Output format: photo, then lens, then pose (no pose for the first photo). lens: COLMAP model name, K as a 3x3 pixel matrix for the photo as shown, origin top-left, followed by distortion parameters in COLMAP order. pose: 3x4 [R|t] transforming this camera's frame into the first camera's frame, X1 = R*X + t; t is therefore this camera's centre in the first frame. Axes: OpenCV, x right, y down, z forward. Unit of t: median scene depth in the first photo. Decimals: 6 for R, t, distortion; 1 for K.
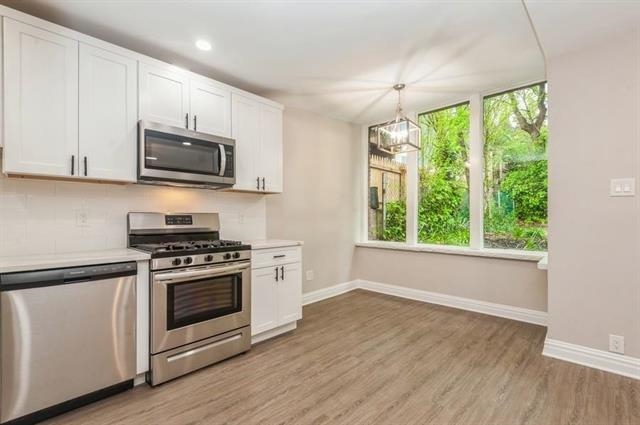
lens RADIAL K [[292.1, 0, 321.0], [0, 292.1, 211.4], [0, 0, 1]] dist [0.010393, -0.001149]
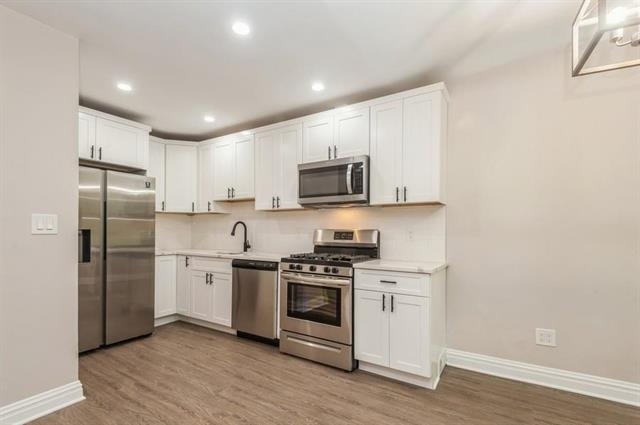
lens RADIAL K [[296.4, 0, 323.1], [0, 296.4, 226.4], [0, 0, 1]] dist [0.016757, -0.000843]
pose [[0.207994, -0.018800, -0.977949, 0.602442], [0.011337, 0.999794, -0.016809, 0.009471], [0.978064, -0.007590, 0.208165, 0.611149]]
